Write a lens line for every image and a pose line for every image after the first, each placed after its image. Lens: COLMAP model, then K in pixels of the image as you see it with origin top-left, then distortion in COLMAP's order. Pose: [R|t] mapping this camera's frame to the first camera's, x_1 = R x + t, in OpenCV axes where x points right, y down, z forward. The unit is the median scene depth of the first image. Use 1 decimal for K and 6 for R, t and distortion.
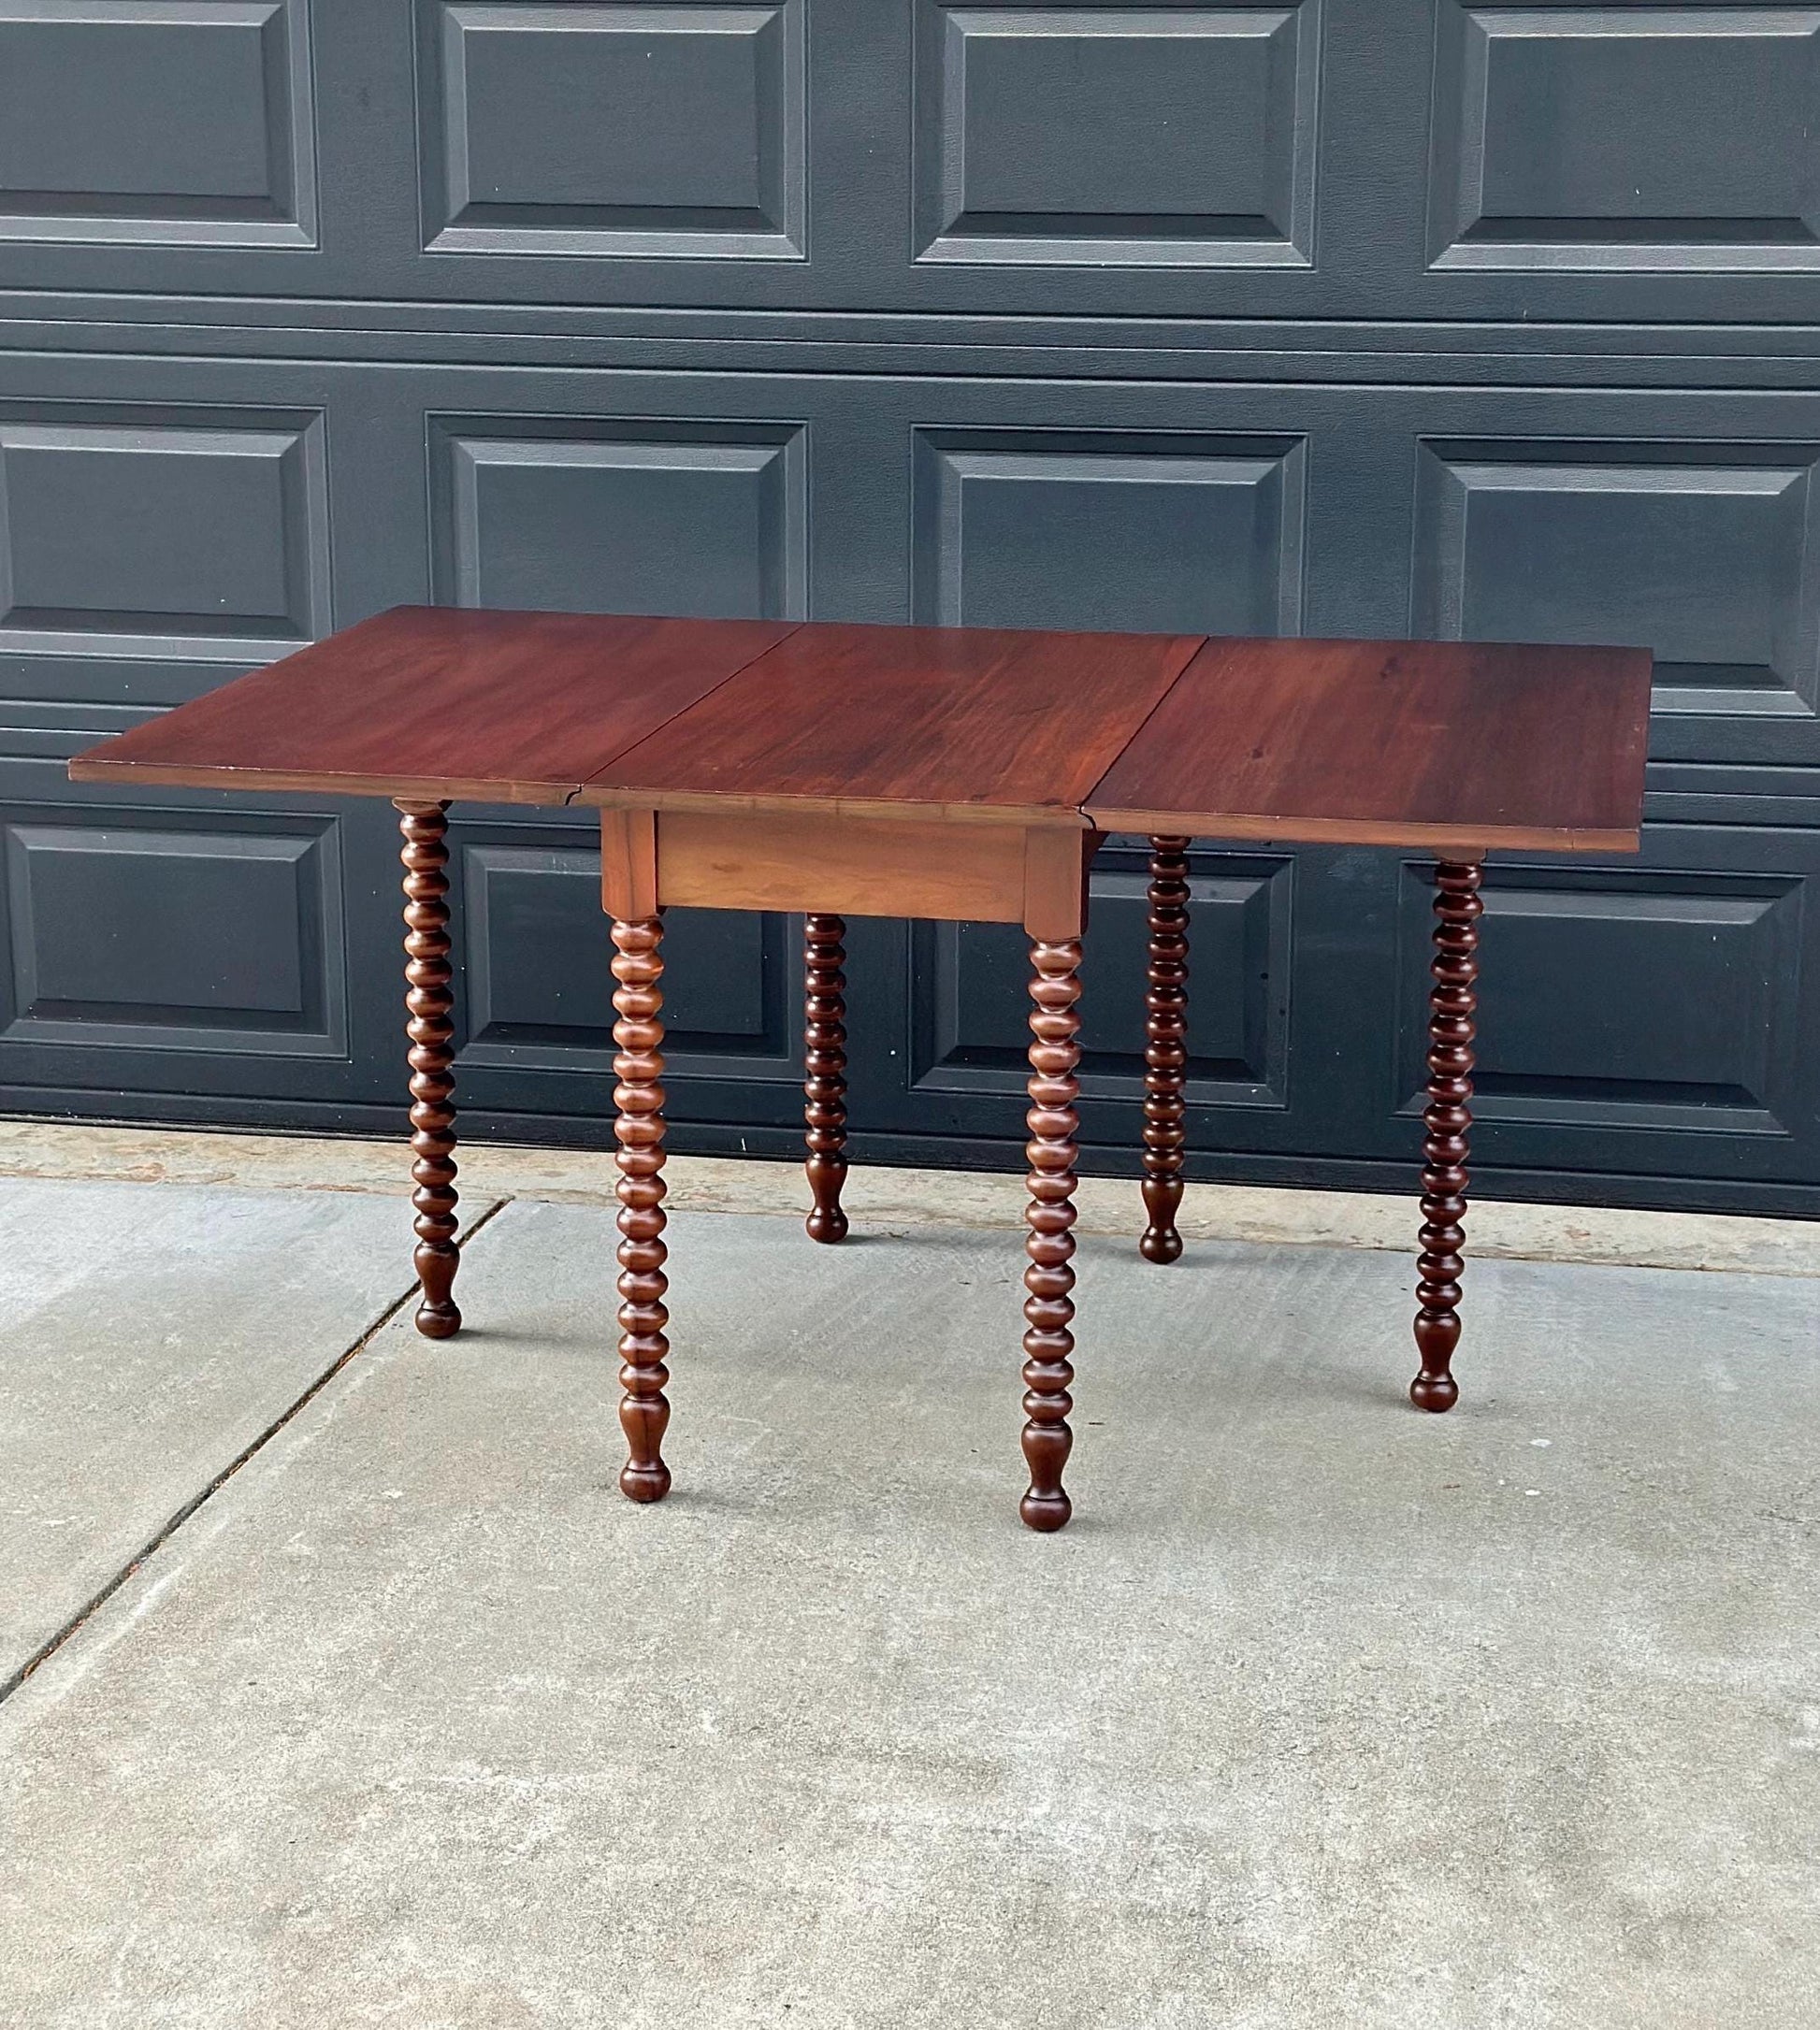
lens RADIAL K [[3885.8, 0, 982.7], [0, 3885.8, 1012.7], [0, 0, 1]] dist [0.173973, -0.196299]
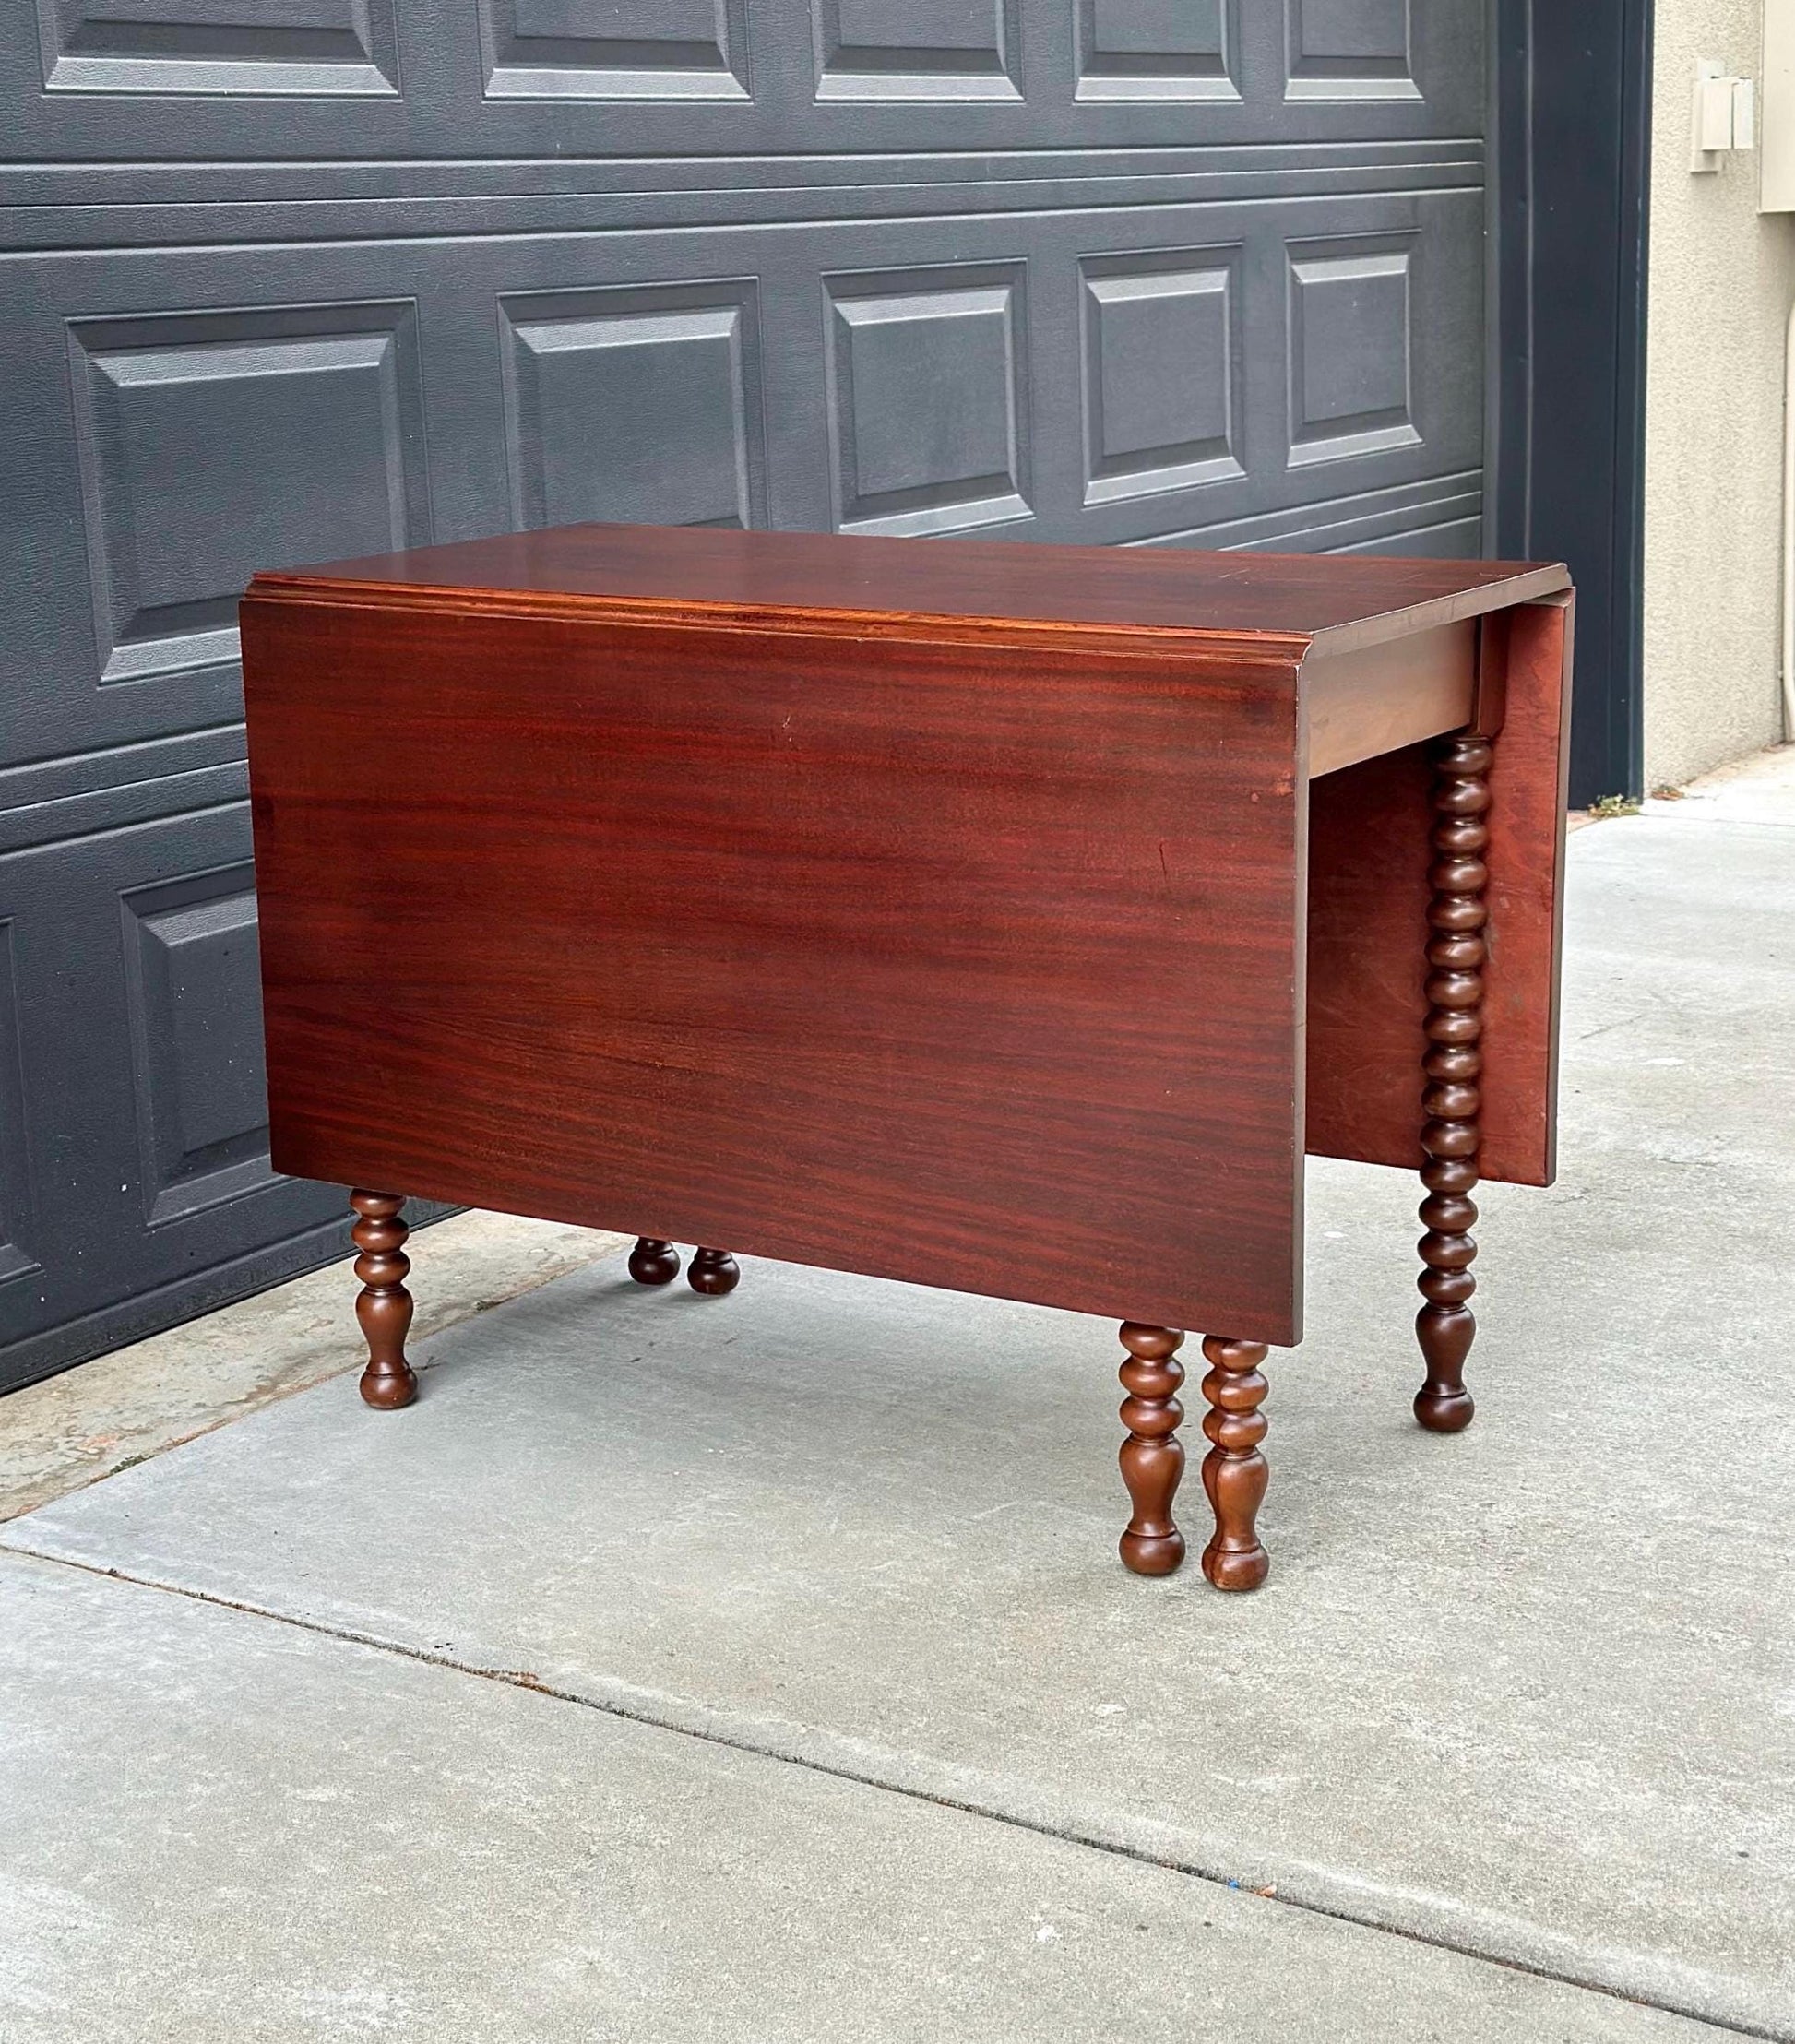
lens RADIAL K [[3586.8, 0, 872.6], [0, 3586.8, 977.3], [0, 0, 1]] dist [0.185329, -0.188924]
pose [[0.389011, -0.215784, 0.895605, -0.649957], [0.256729, 0.959060, 0.119560, -0.083159], [-0.884737, 0.183418, 0.428483, 0.660167]]
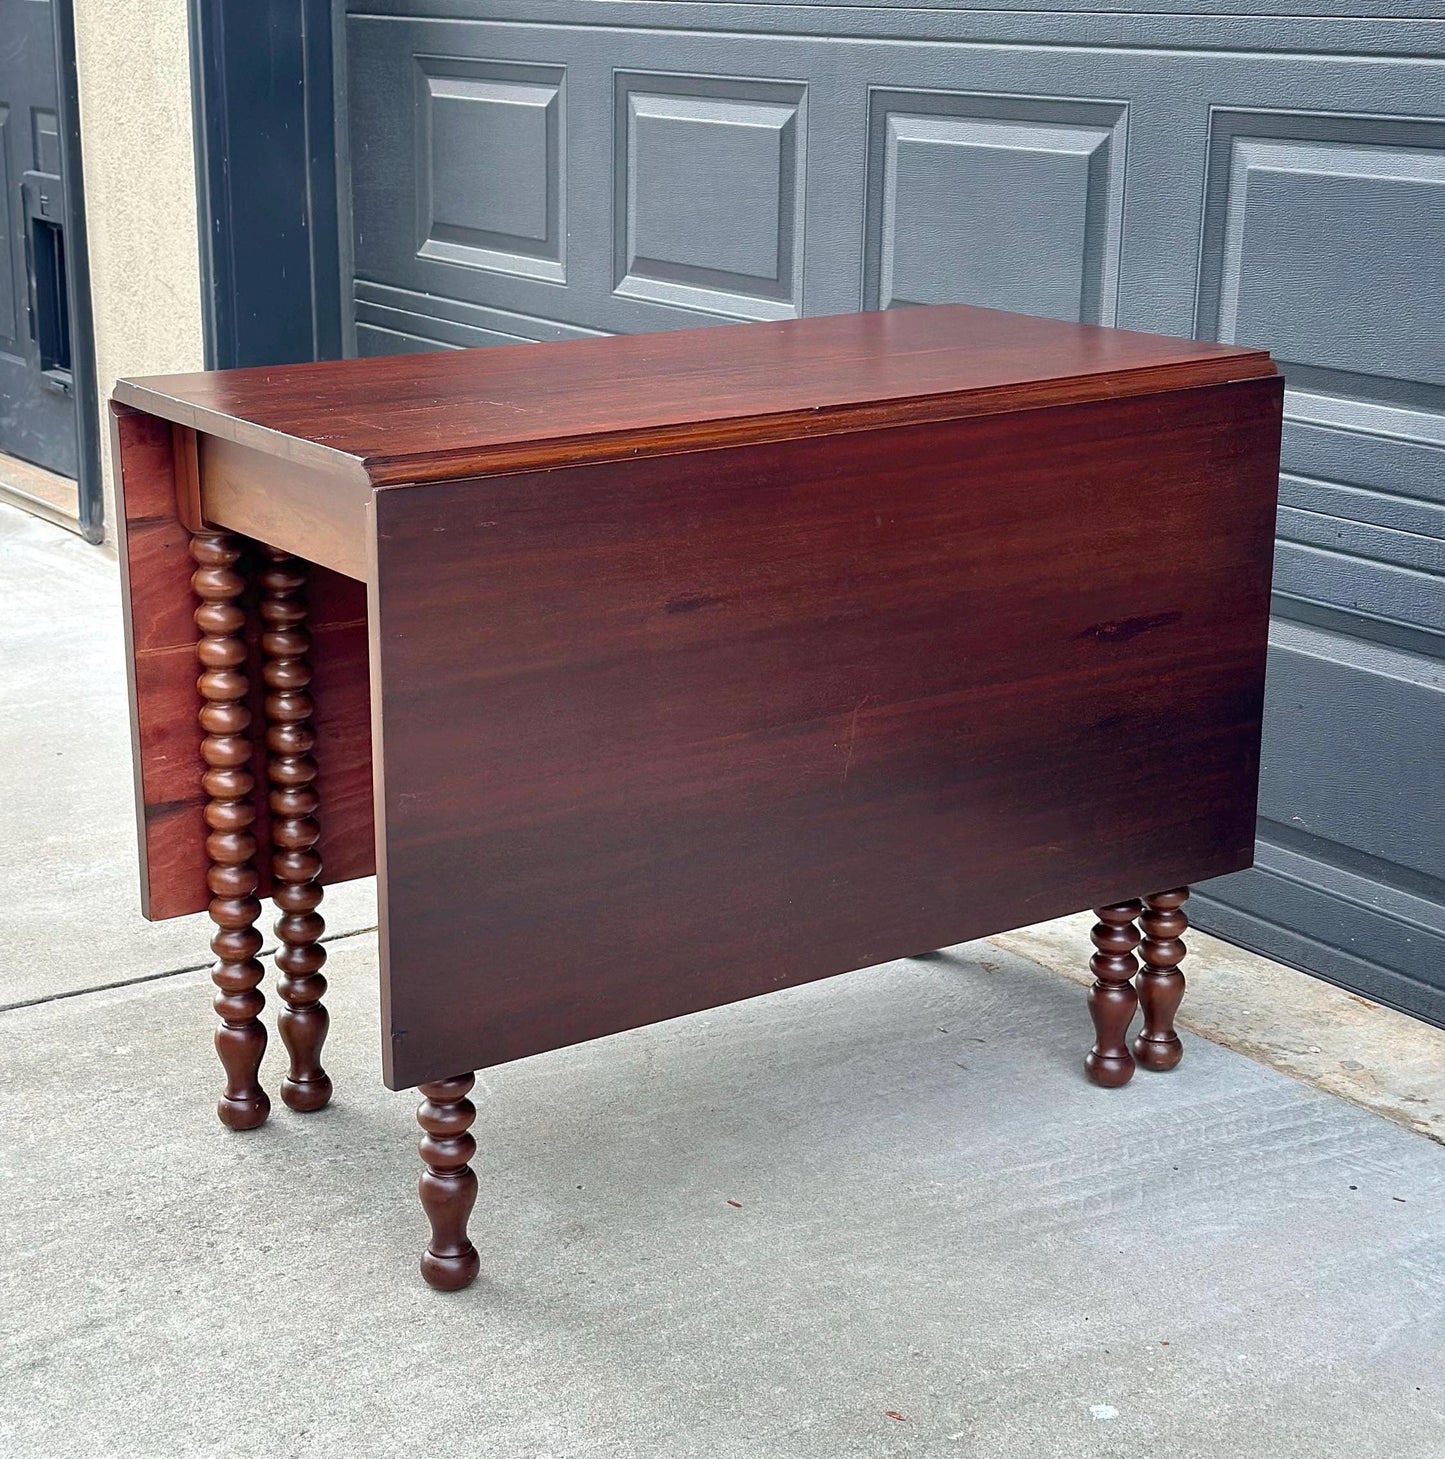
lens RADIAL K [[2697.4, 0, 722.5], [0, 2697.4, 729.5], [0, 0, 1]] dist [0.184509, -0.205193]
pose [[0.696542, 0.193604, -0.690903, 0.405978], [-0.180186, 0.979250, 0.092748, -0.052566], [0.694523, 0.059888, 0.716973, 0.522952]]
